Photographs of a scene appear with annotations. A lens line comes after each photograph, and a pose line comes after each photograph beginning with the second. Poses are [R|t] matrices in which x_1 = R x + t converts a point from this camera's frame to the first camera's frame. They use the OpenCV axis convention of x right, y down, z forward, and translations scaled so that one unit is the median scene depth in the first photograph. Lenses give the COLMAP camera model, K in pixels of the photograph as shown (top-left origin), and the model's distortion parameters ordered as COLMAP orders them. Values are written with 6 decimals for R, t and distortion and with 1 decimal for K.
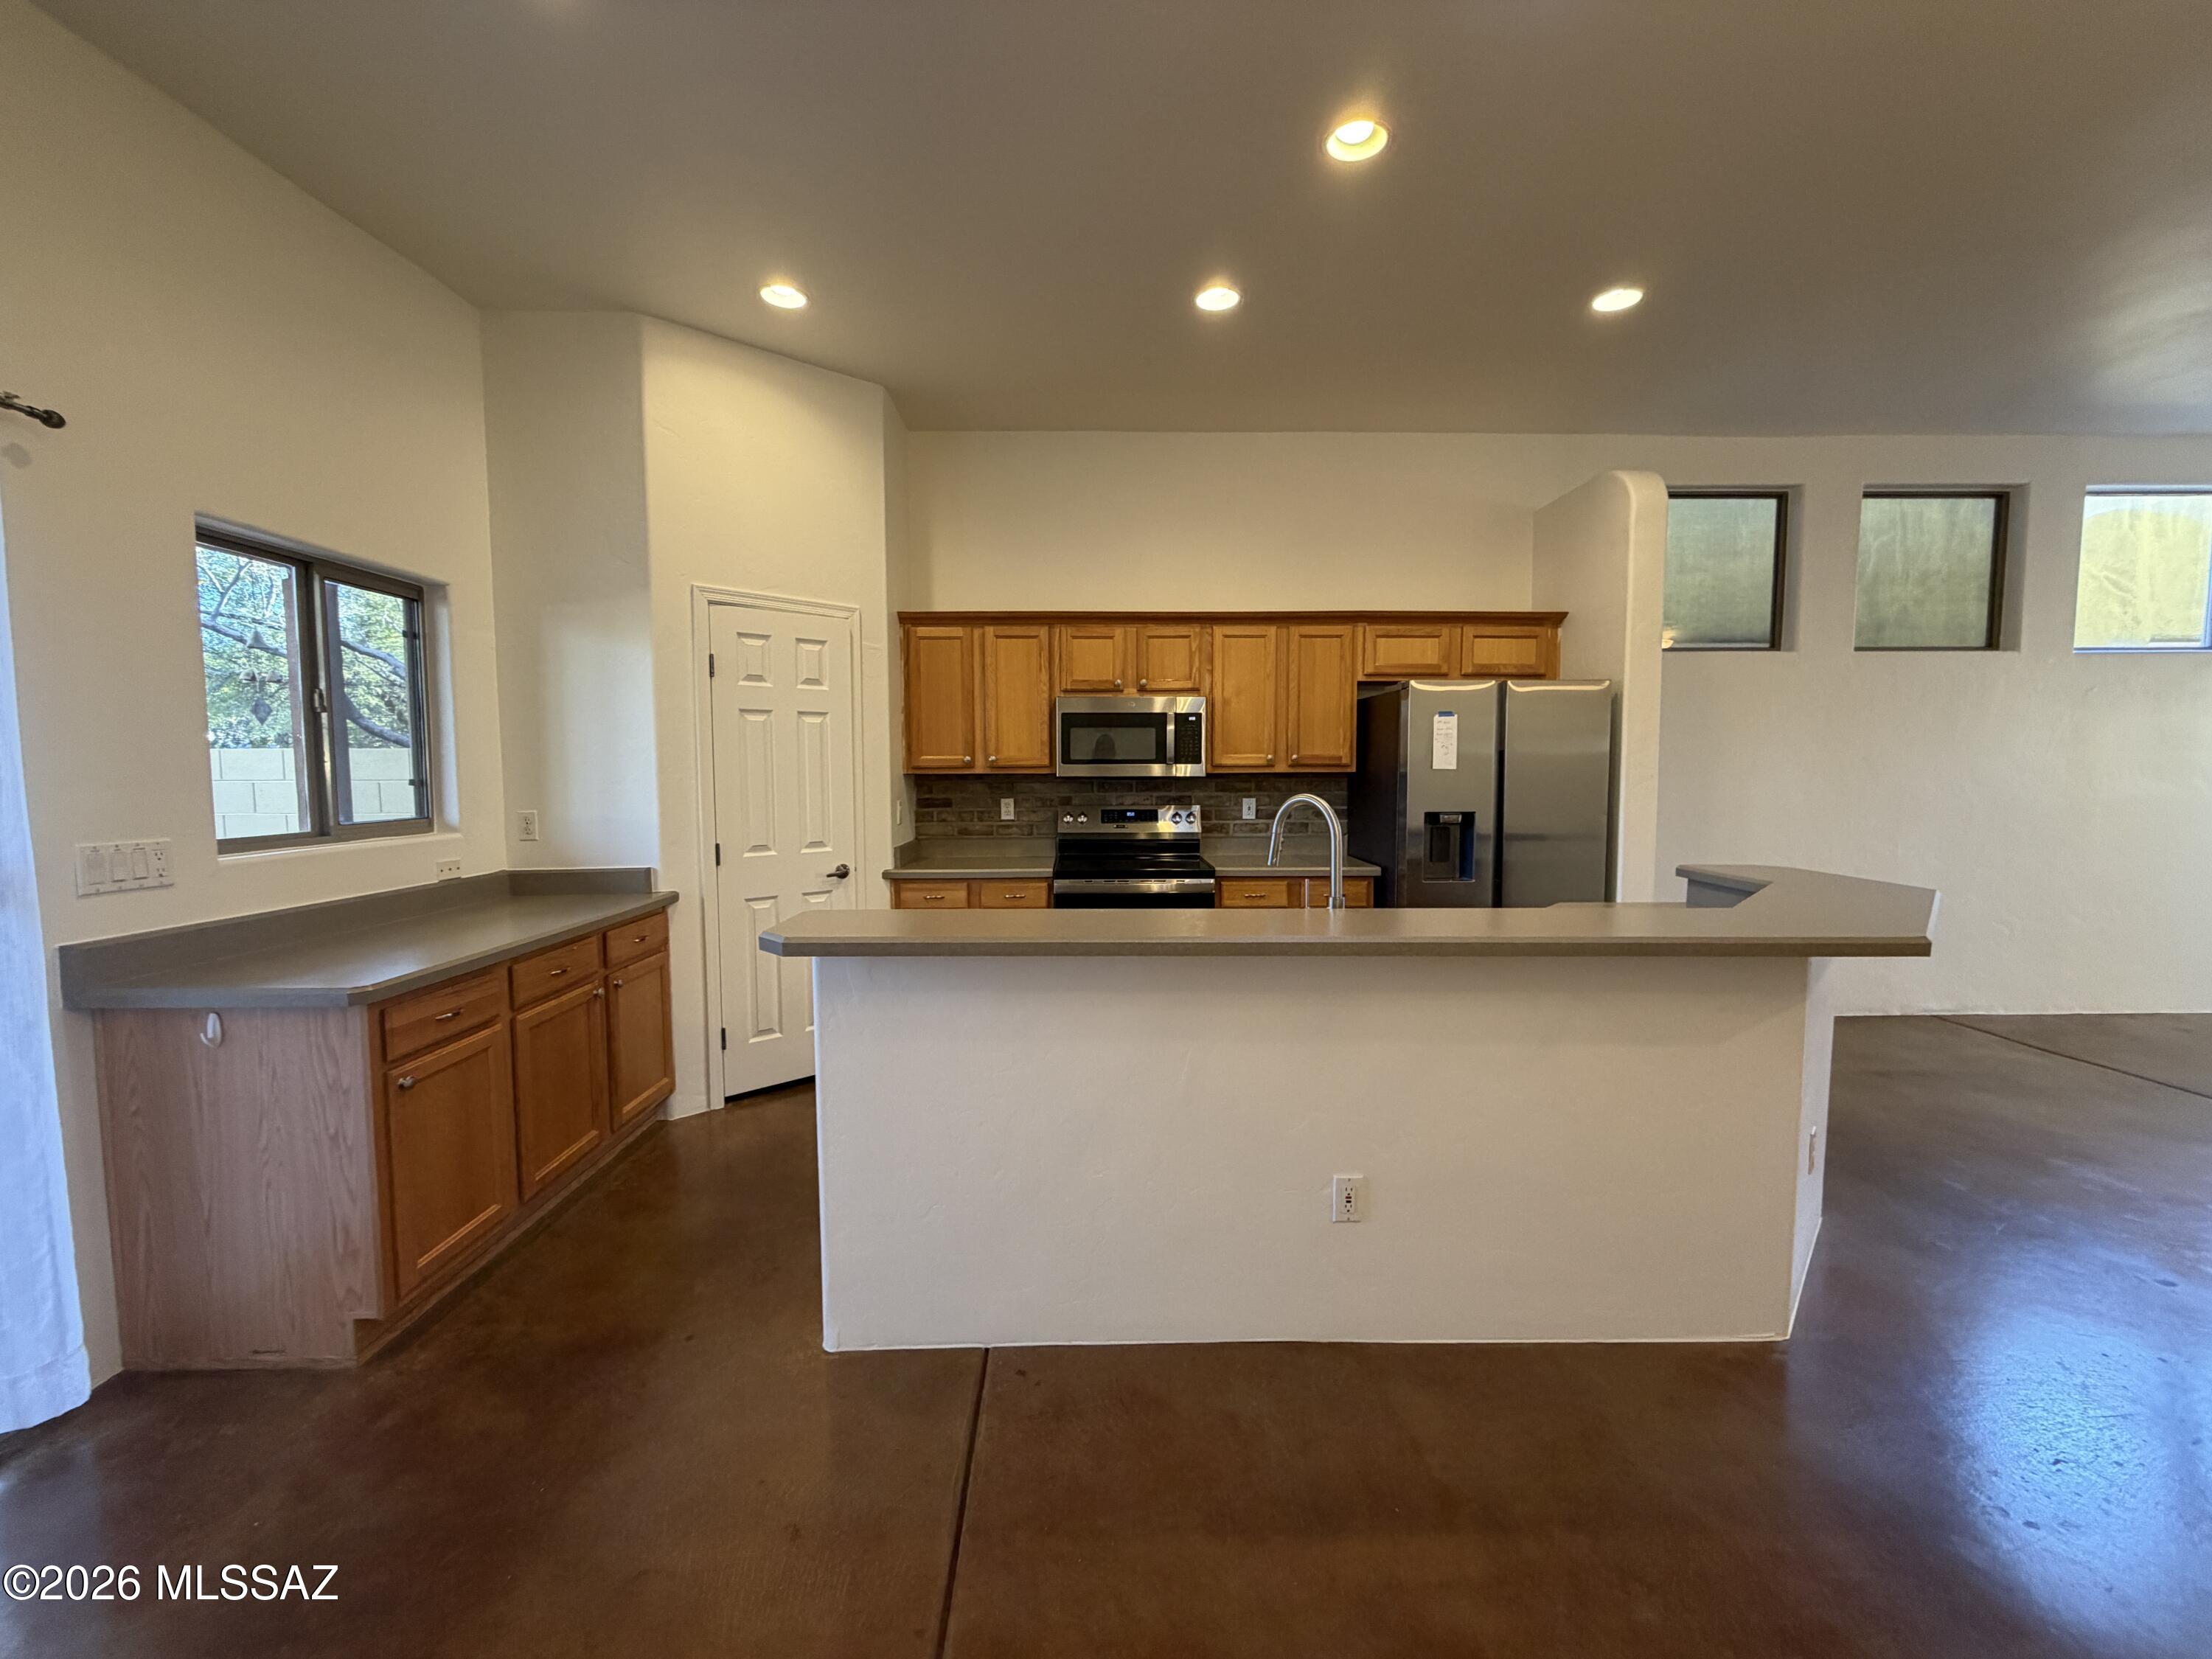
lens RADIAL K [[882.2, 0, 1097.3], [0, 882.2, 824.8], [0, 0, 1]] dist [-0.001547, 0.000315]
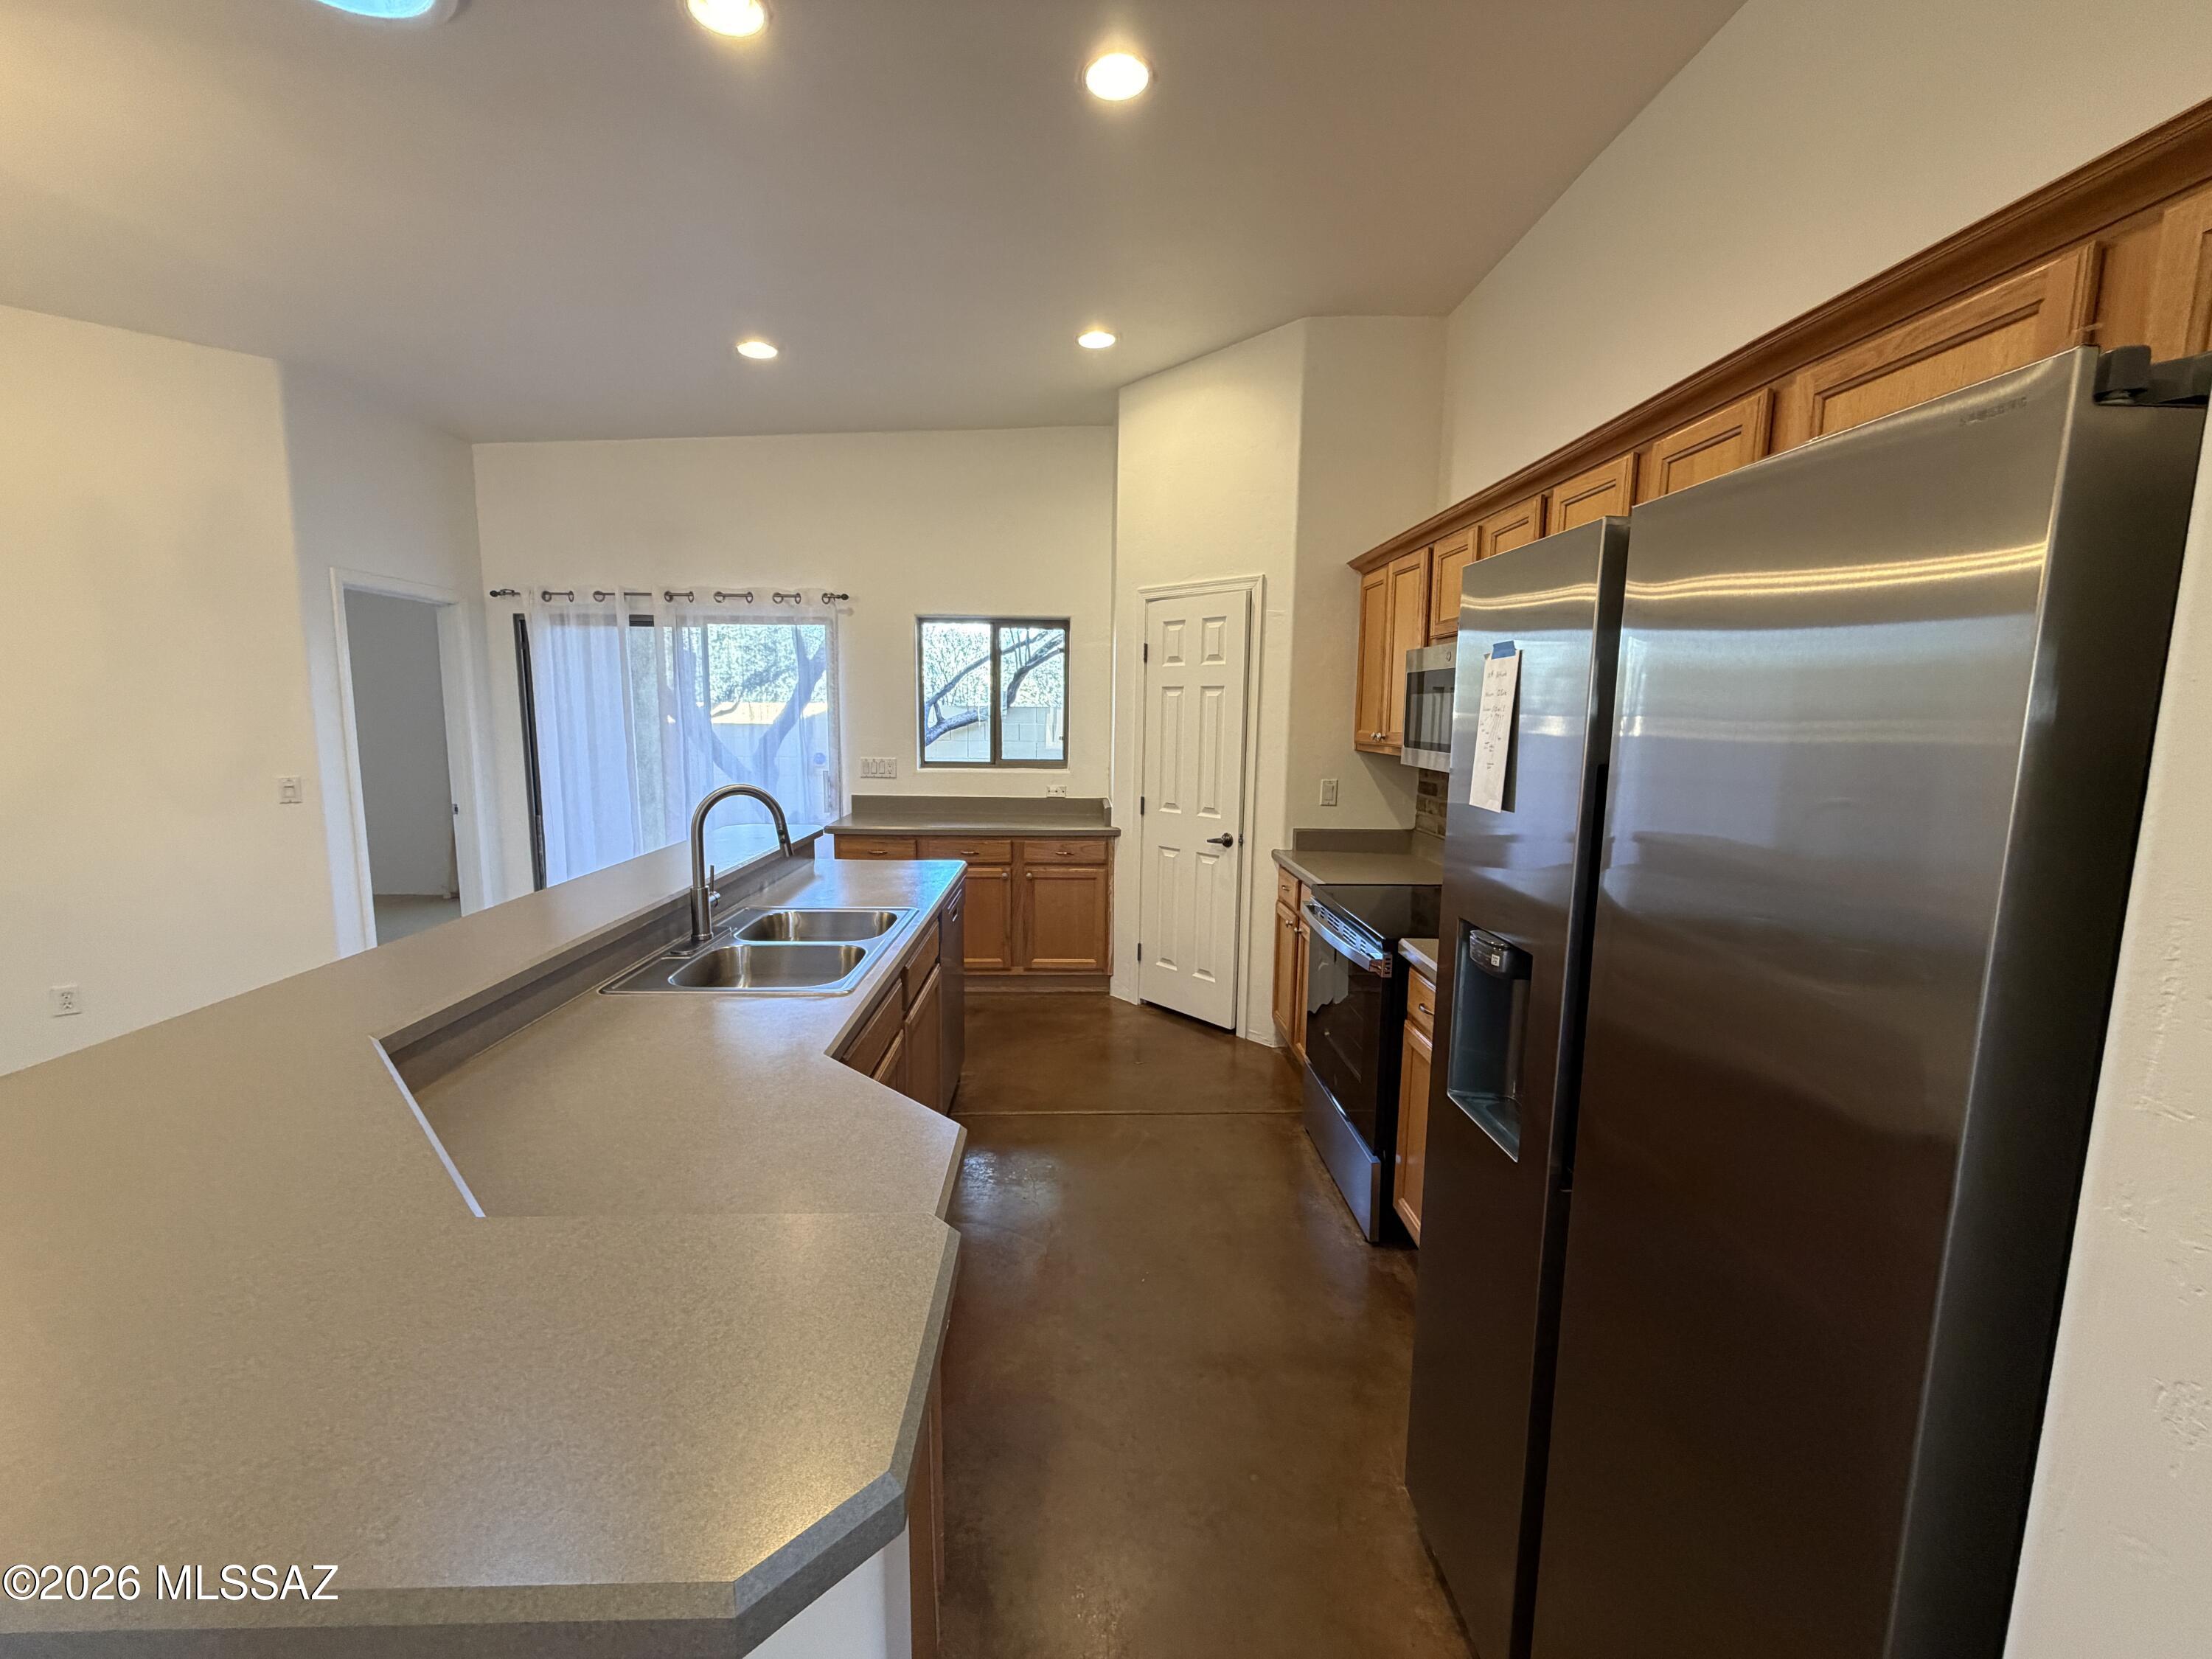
lens RADIAL K [[882.2, 0, 1092.0], [0, 882.2, 820.5], [0, 0, 1]] dist [-0.001547, 0.000315]
pose [[0.003477, 0.127372, -0.991849, 0.797723], [-0.077792, 0.988884, 0.126719, -0.096459], [0.996964, 0.076718, 0.013347, 0.904237]]
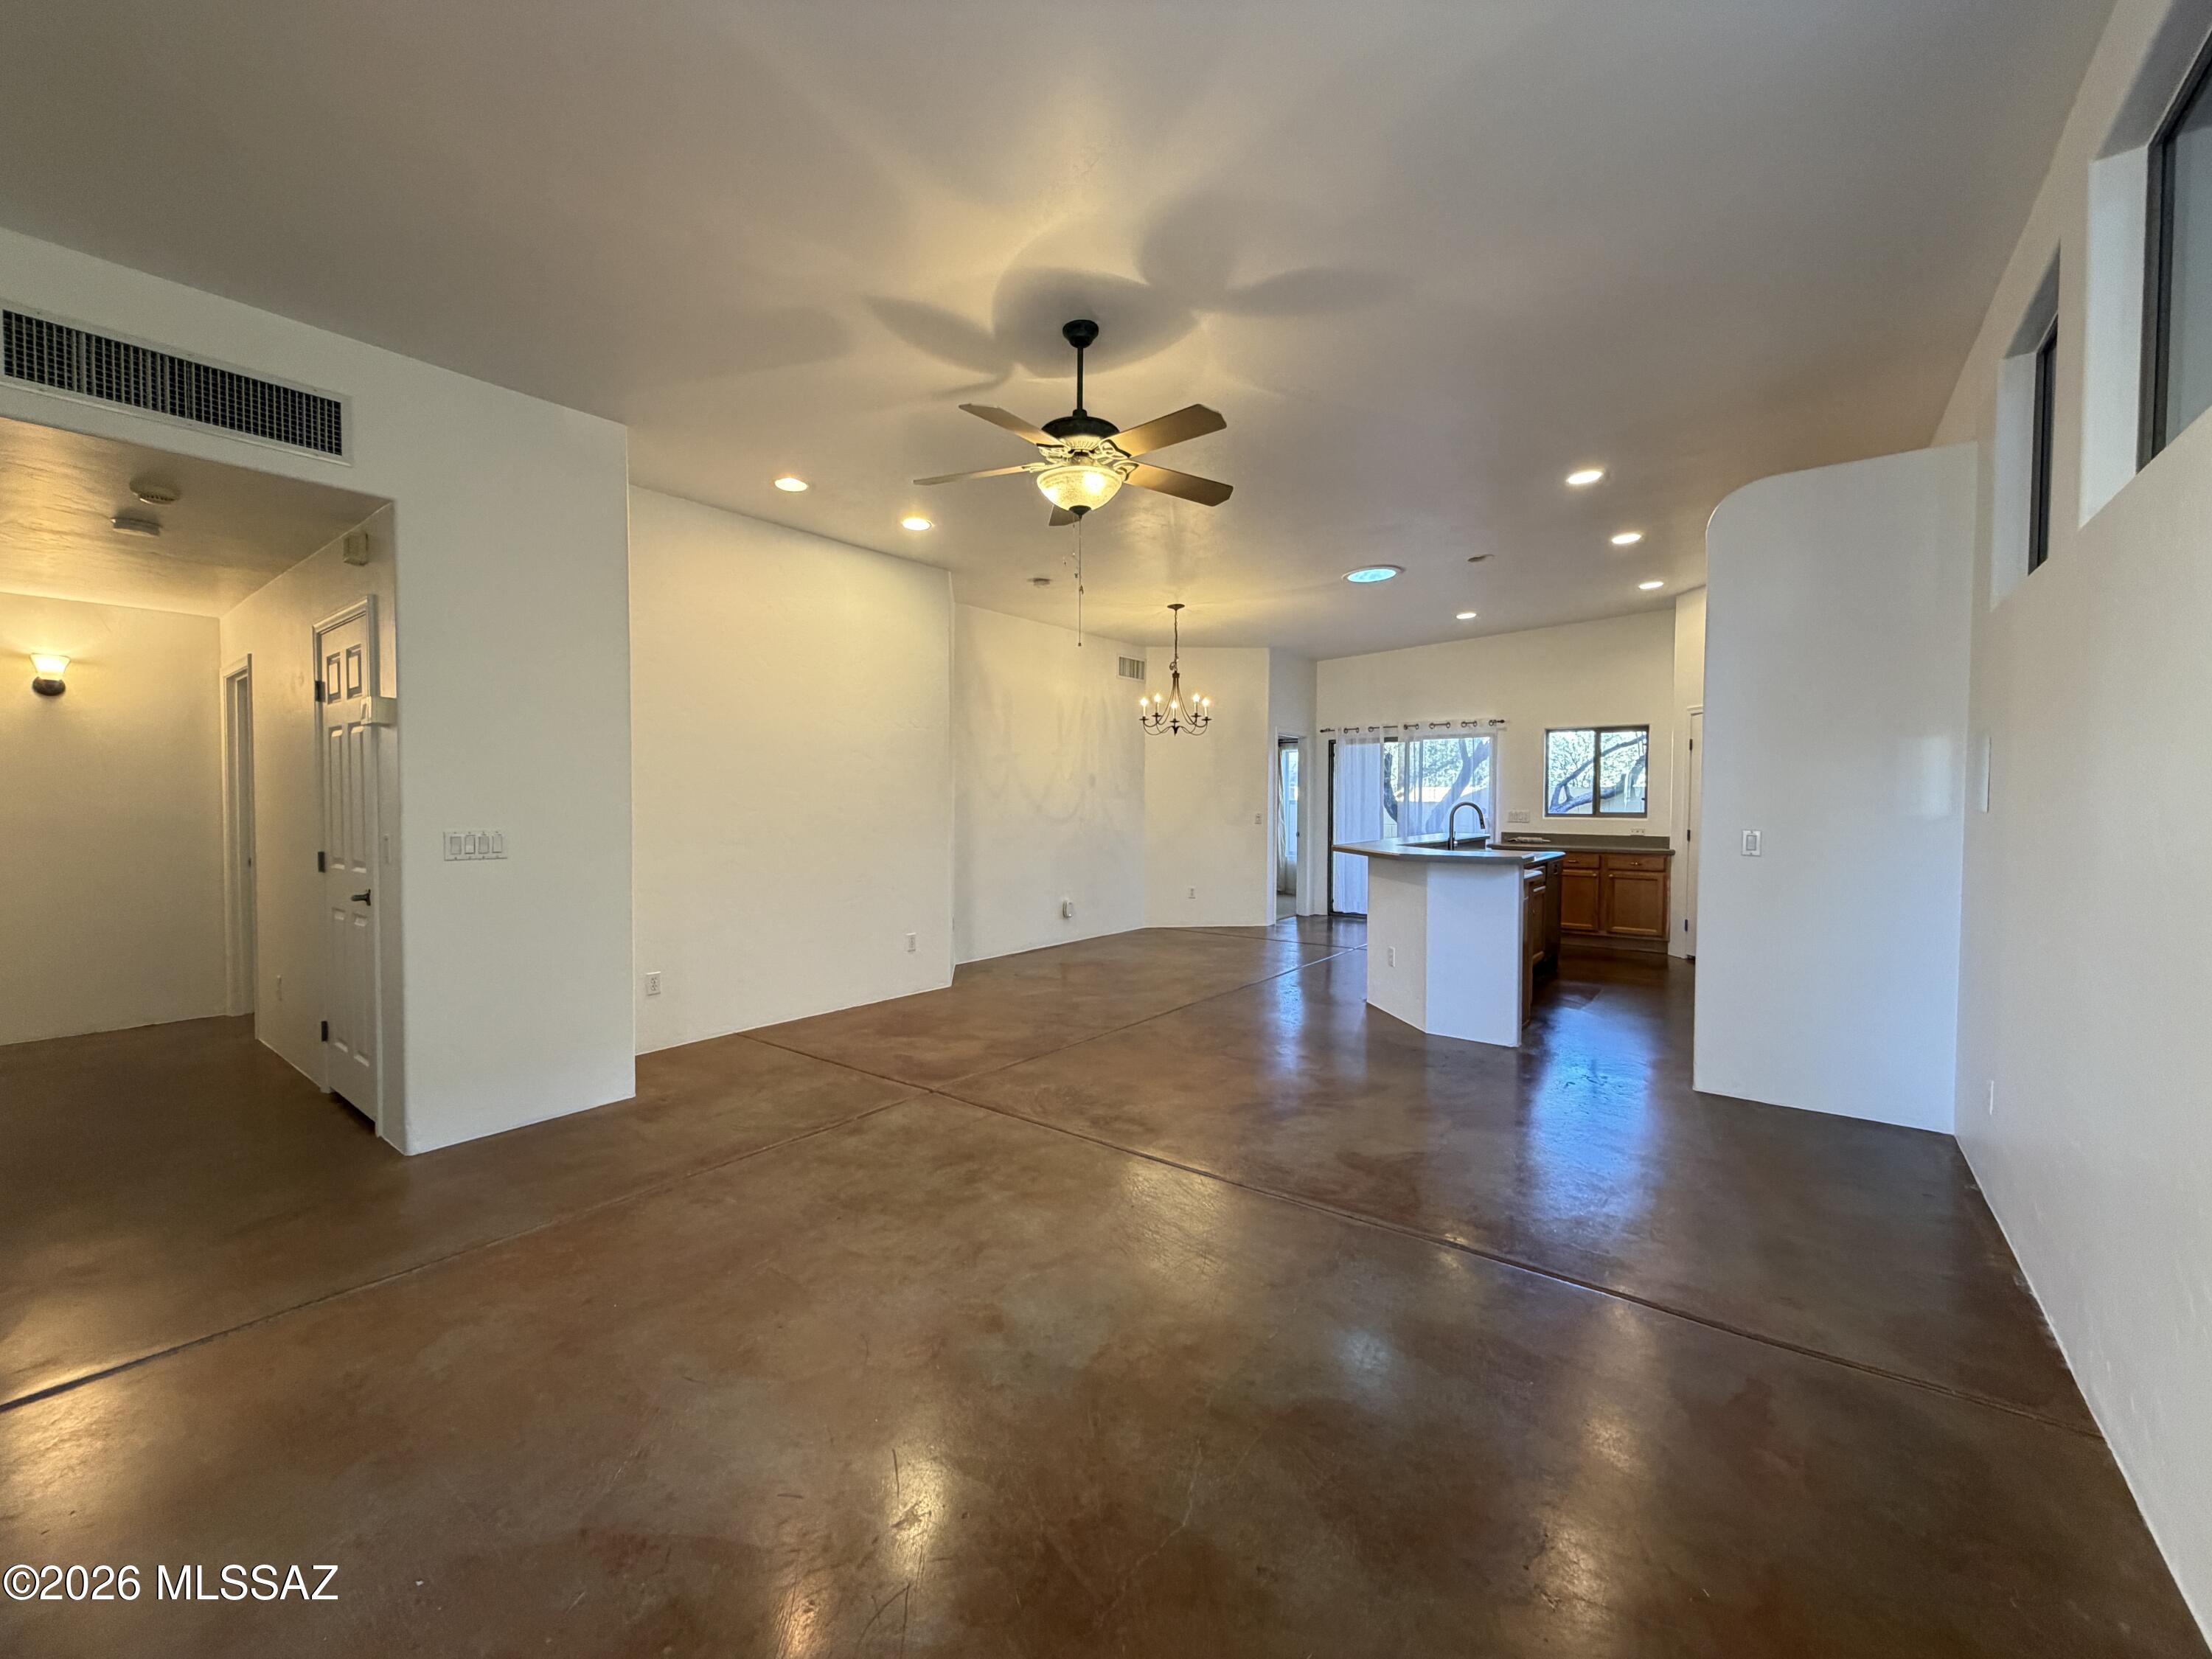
lens RADIAL K [[882.2, 0, 1098.1], [0, 882.2, 820.1], [0, 0, 1]] dist [-0.001547, 0.000315]
pose [[-0.624299, 0.017007, -0.781000, 2.033753], [-0.055776, 0.996241, 0.066278, -0.060948], [0.779192, 0.084938, -0.621004, 1.189644]]
